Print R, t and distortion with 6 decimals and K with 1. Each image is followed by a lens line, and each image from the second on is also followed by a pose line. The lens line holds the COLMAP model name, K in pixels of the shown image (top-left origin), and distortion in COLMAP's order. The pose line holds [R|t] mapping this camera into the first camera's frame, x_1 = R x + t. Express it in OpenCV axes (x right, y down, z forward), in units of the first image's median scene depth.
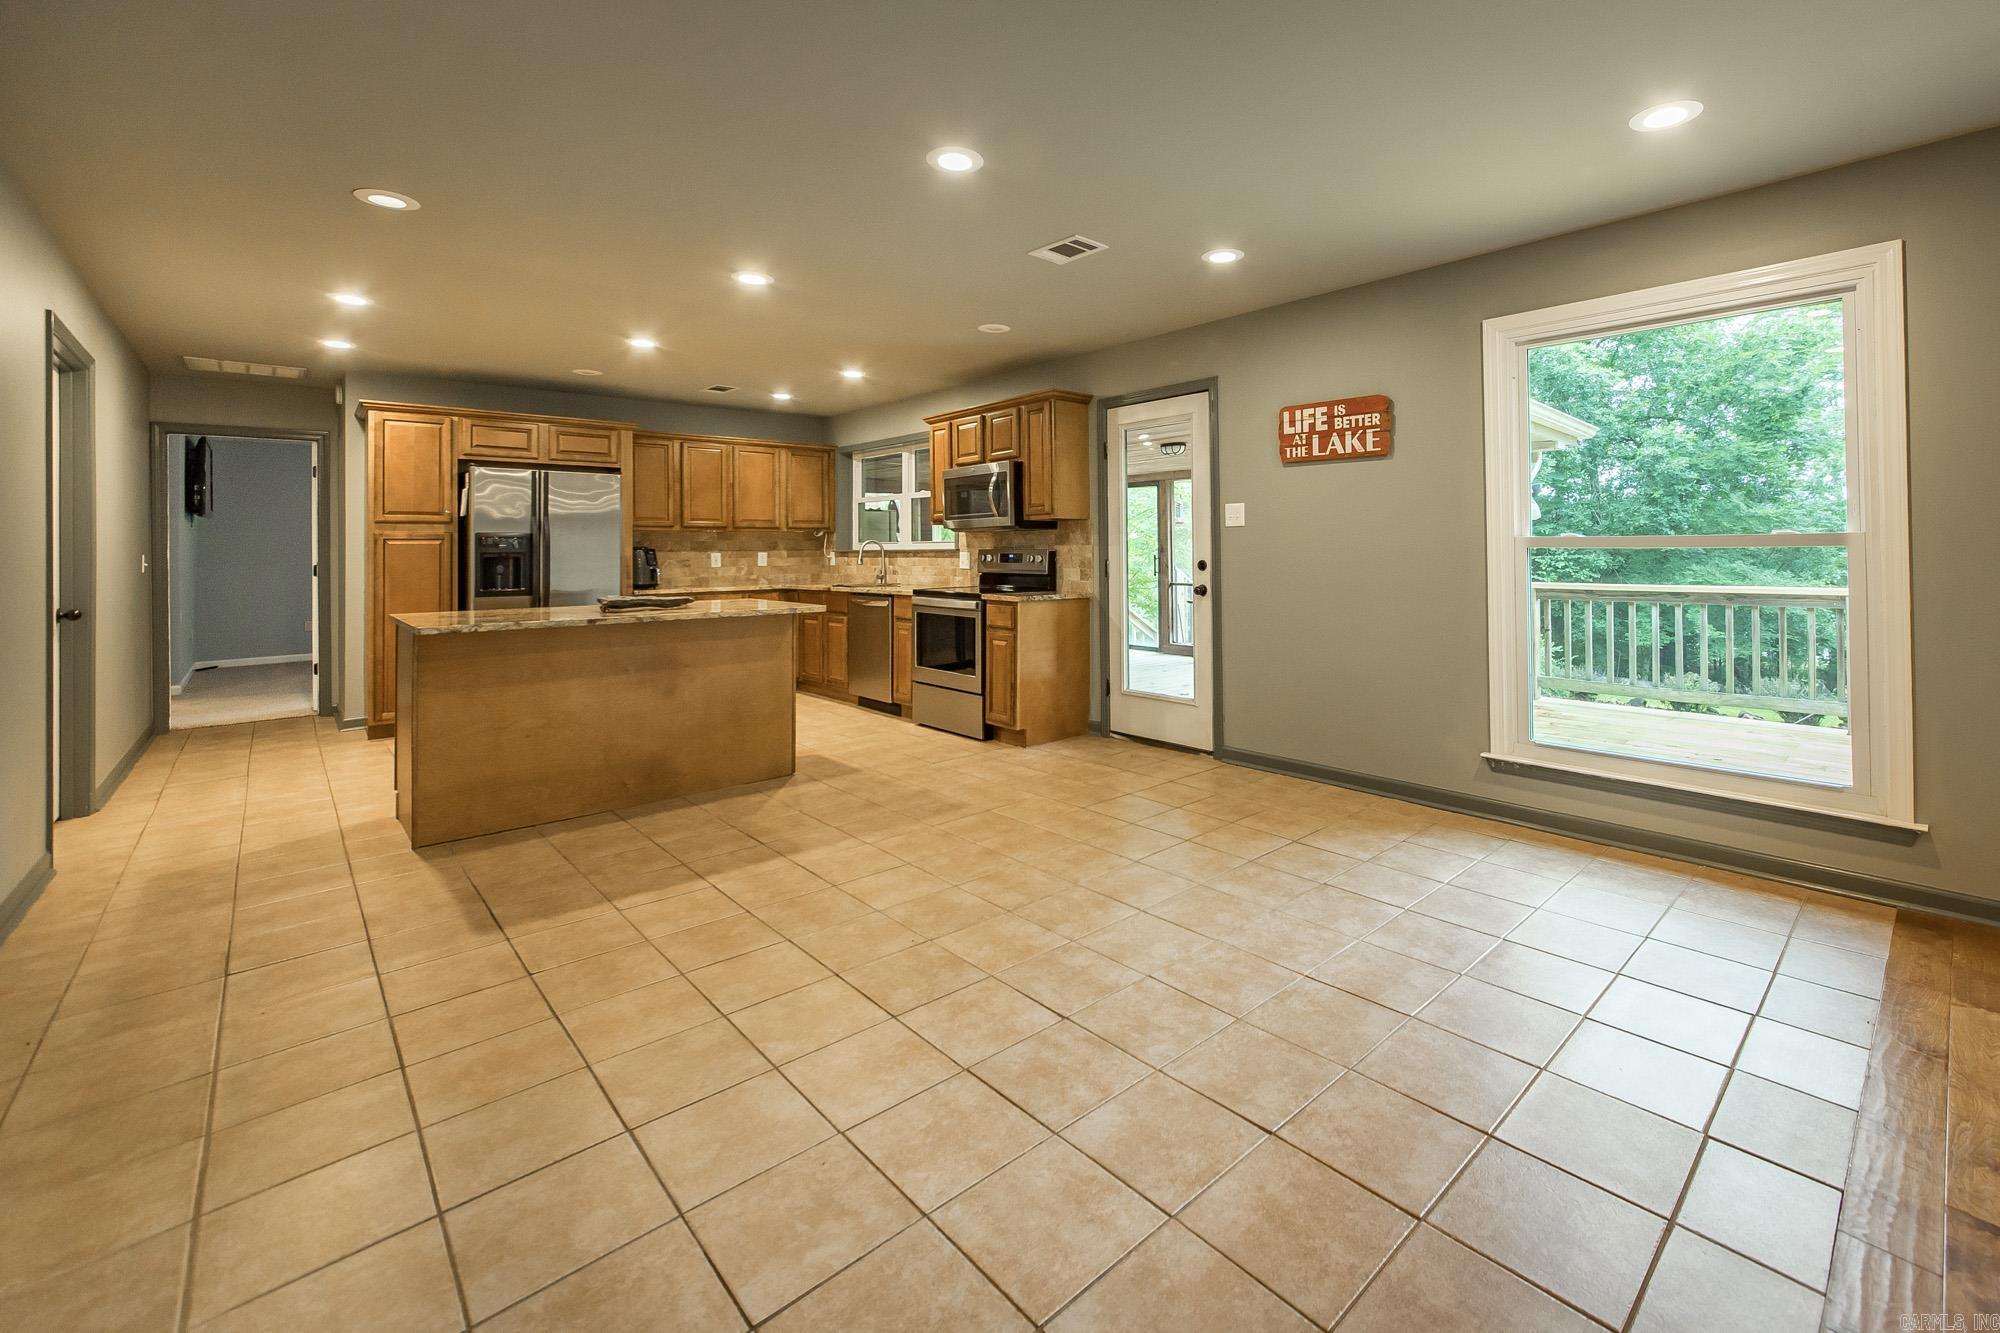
lens RADIAL K [[848.8, 0, 1101.7], [0, 848.8, 537.9], [0, 0, 1]] dist [0.000249, 0.000055]
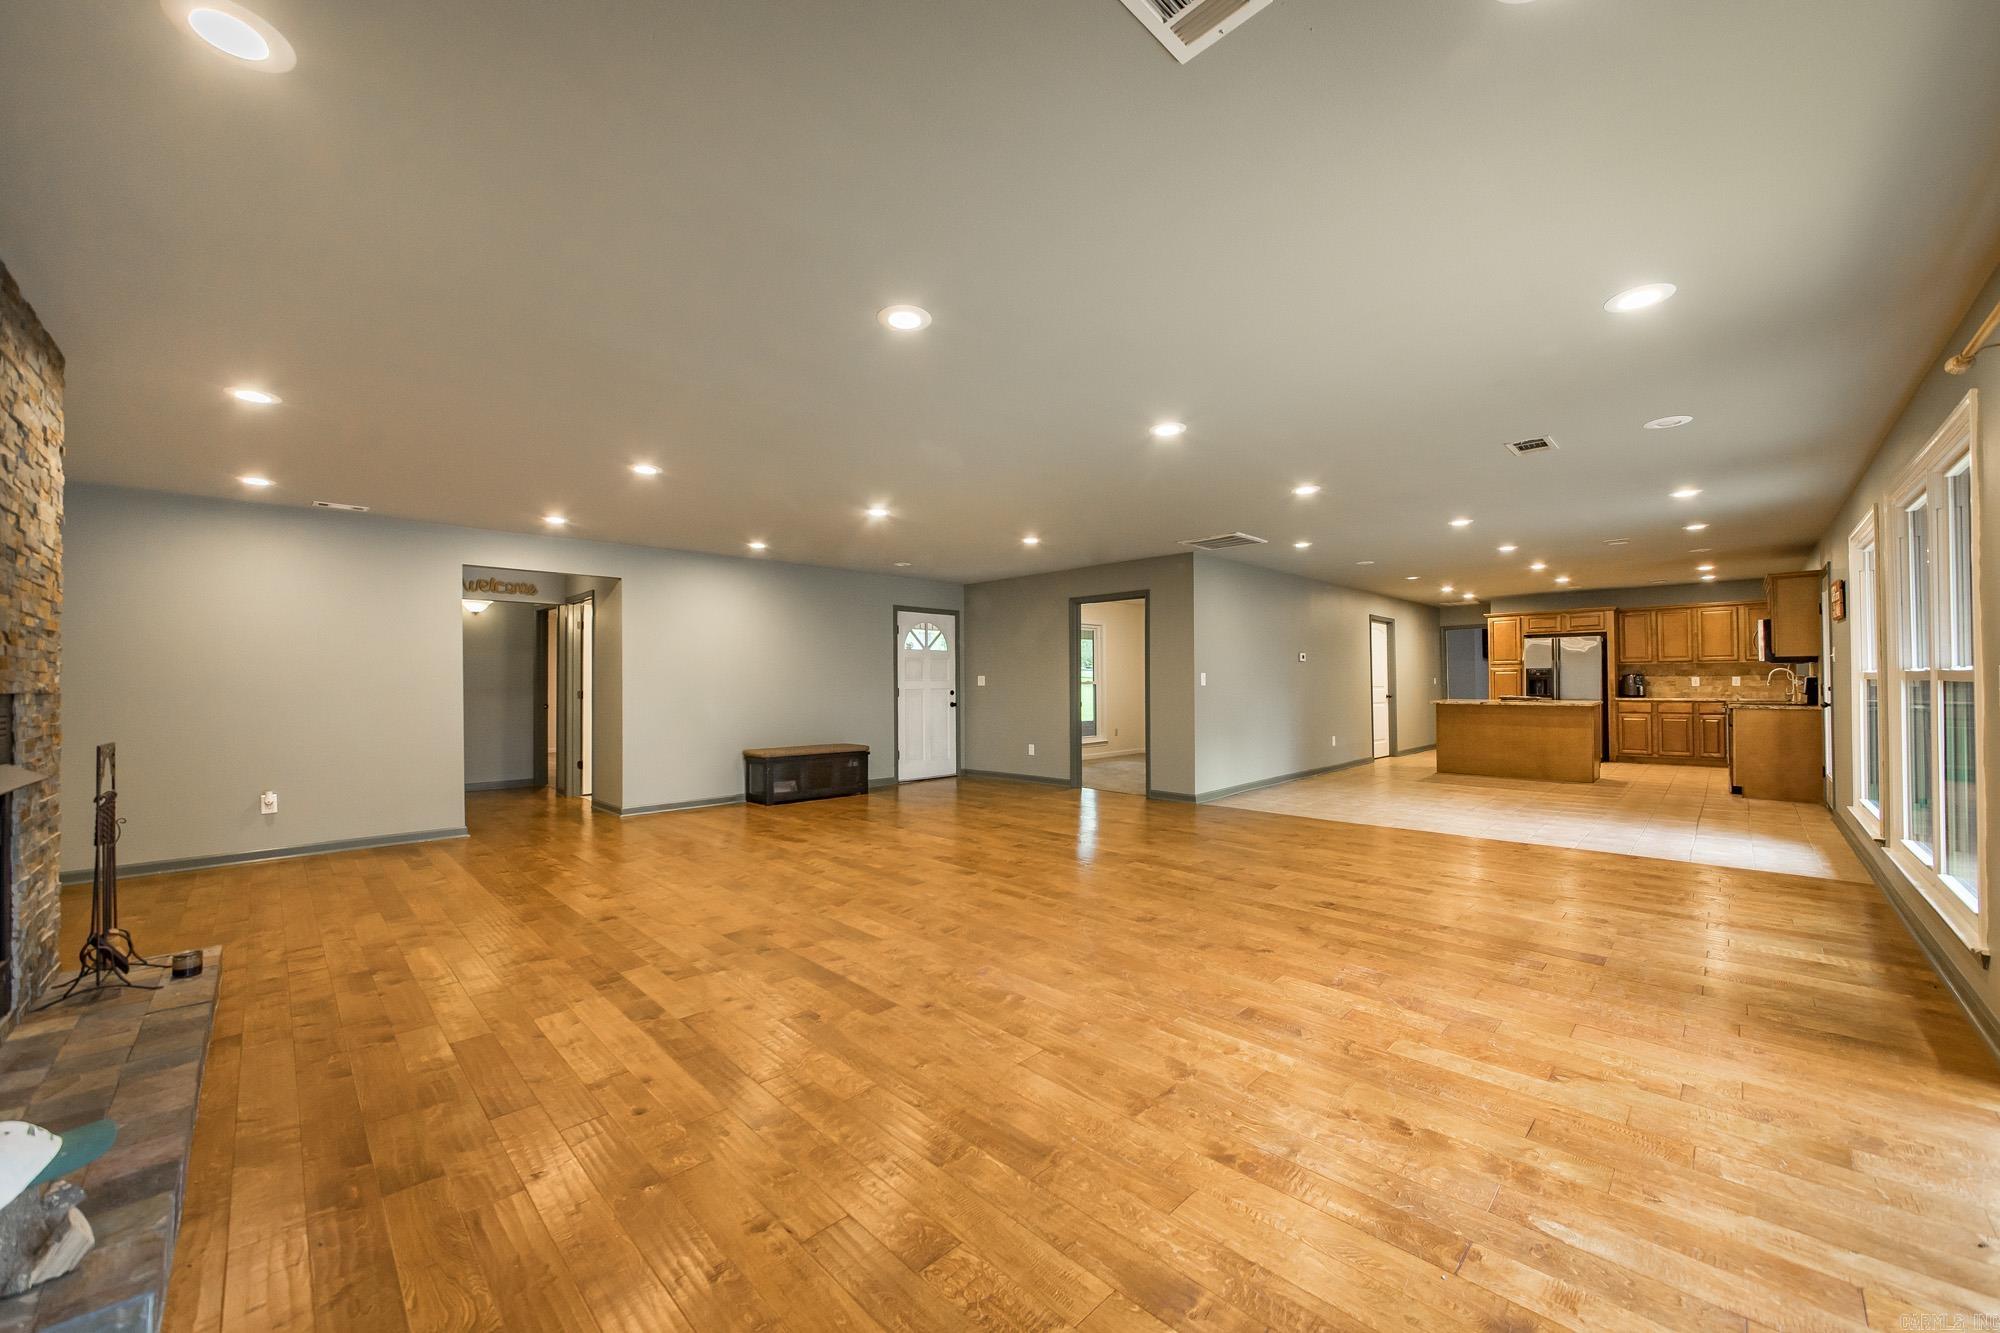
lens RADIAL K [[733.5, 0, 999.7], [0, 733.5, 698.9], [0, 0, 1]] dist [-0.007757, -0.000024]
pose [[0.018595, 0.032242, -0.999307, 1.146301], [0.022335, 0.999217, 0.032655, -0.019631], [0.999578, -0.022927, 0.017860, -0.415179]]
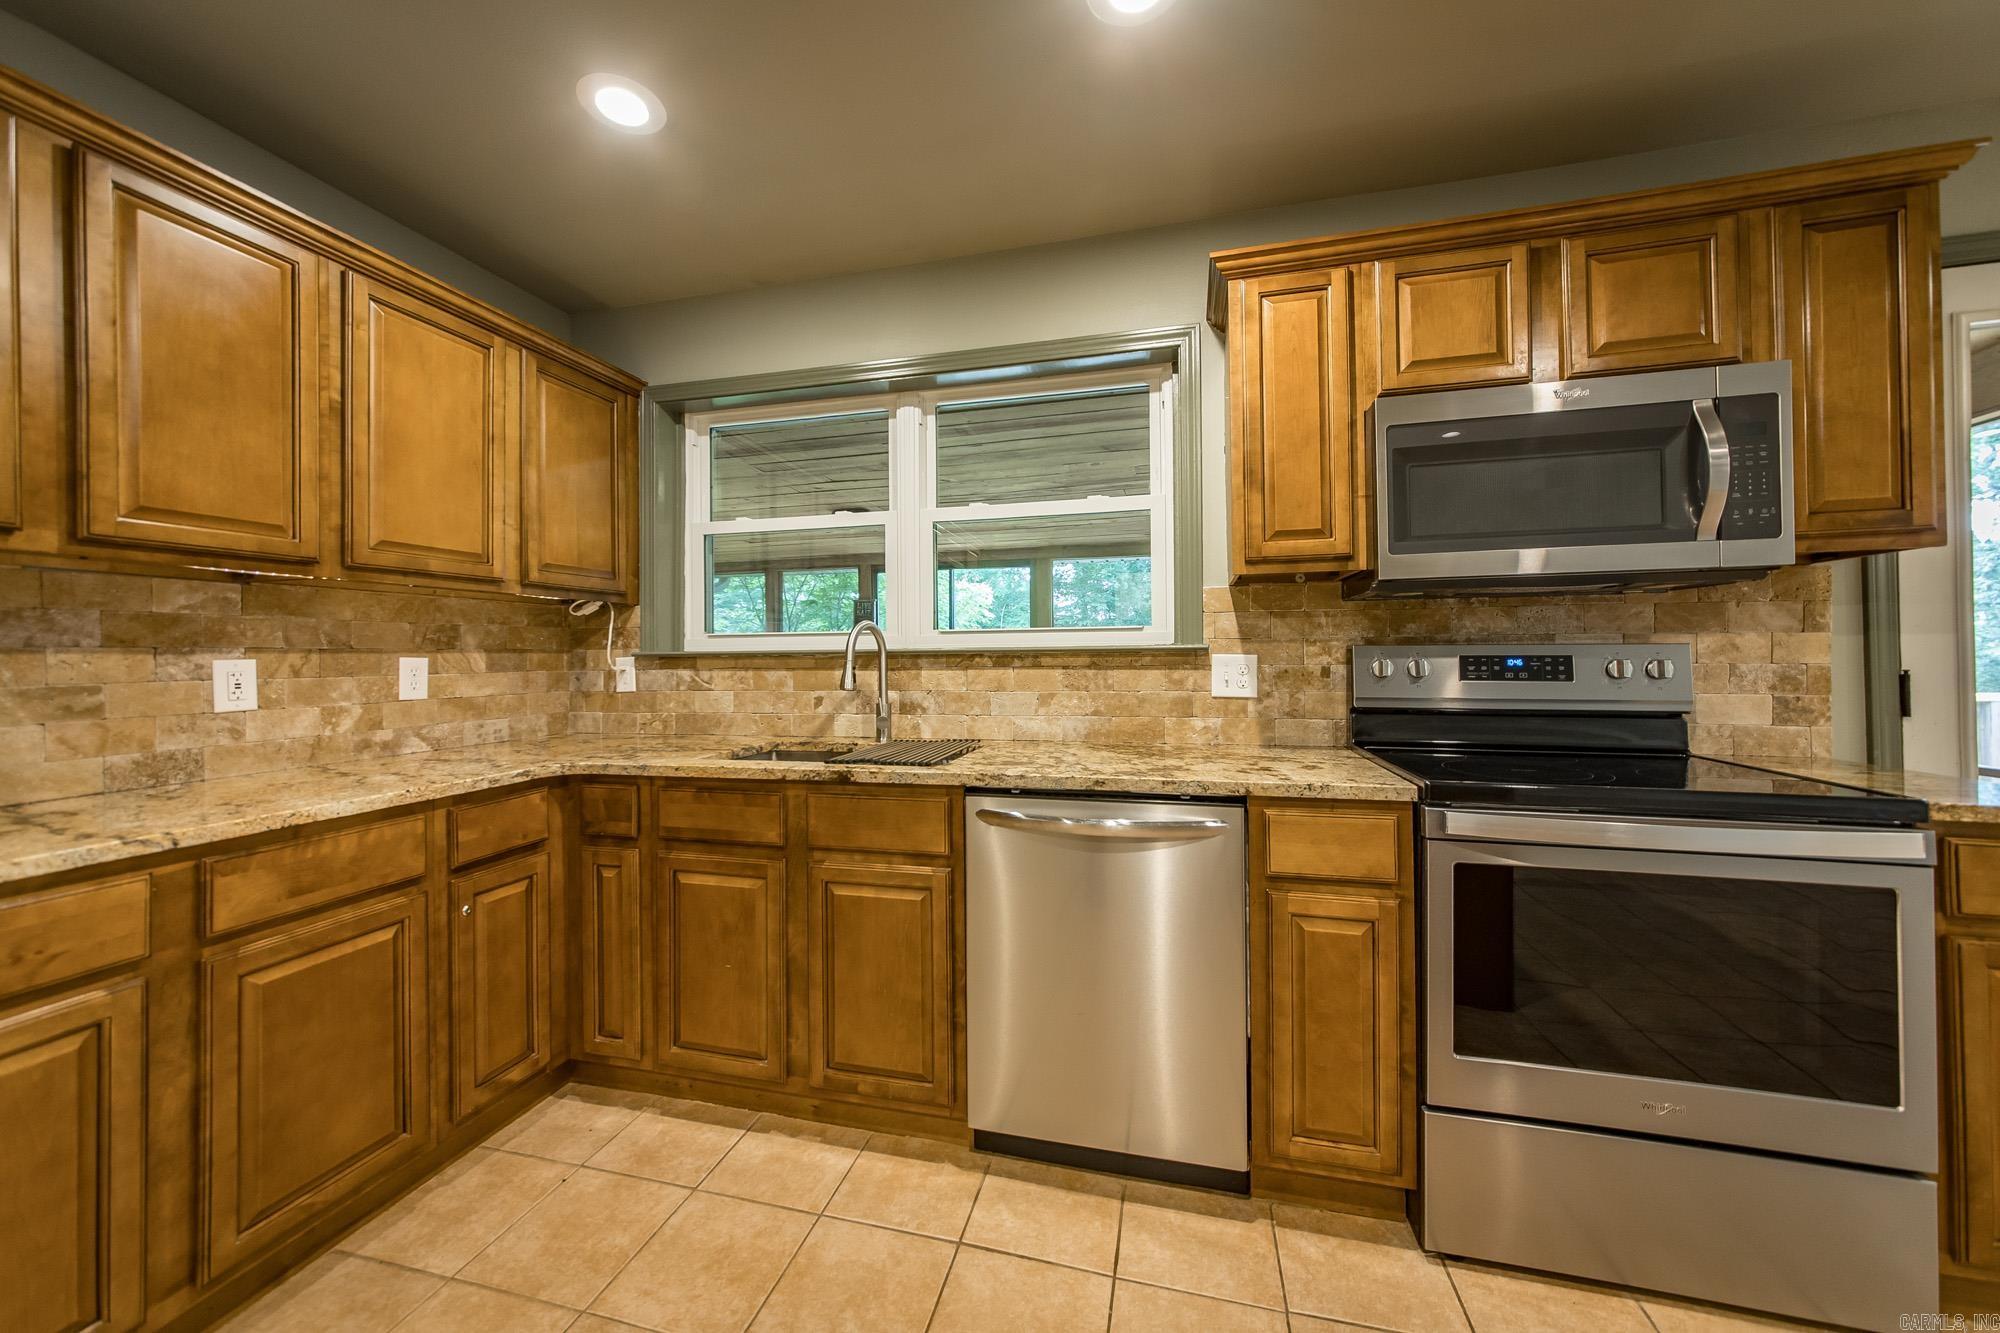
lens RADIAL K [[714.2, 0, 997.7], [0, 714.2, 648.6], [0, 0, 1]] dist [-0.002066, 0.000114]
pose [[0.853987, 0.006044, 0.520260, -0.476323], [-0.005310, 0.999982, -0.002902, 0.017902], [-0.520268, -0.000284, 0.854003, 0.885455]]
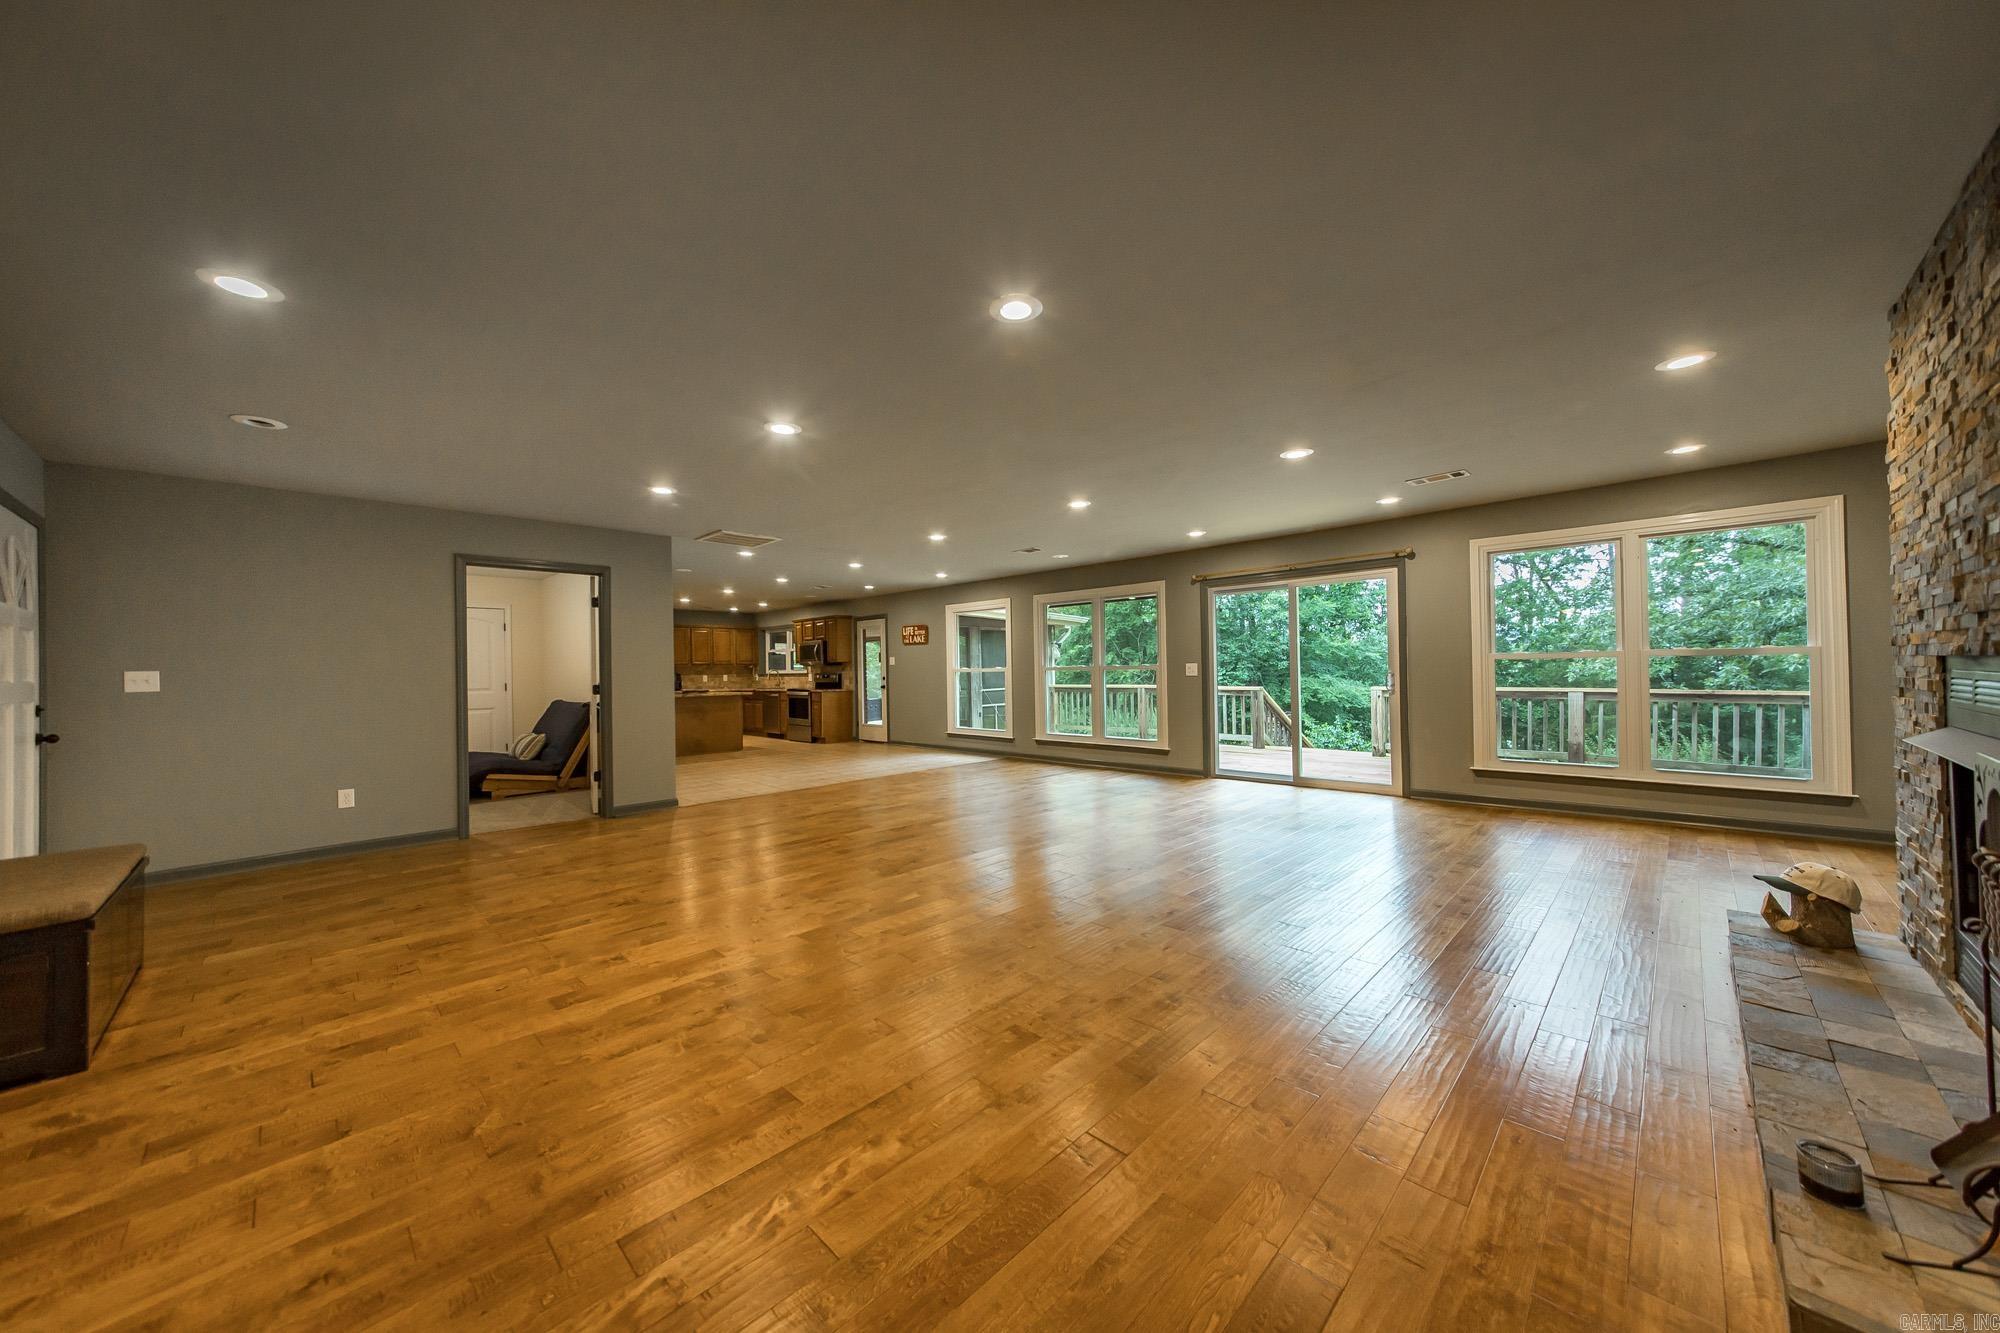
lens RADIAL K [[701.6, 0, 1010.7], [0, 701.6, 662.7], [0, 0, 1]] dist [0.007263, 0.000175]
pose [[0.999465, -0.008792, 0.031508, 0.405508], [0.008660, 0.999953, 0.004313, -0.023326], [-0.031544, -0.004038, 0.999494, -1.202743]]
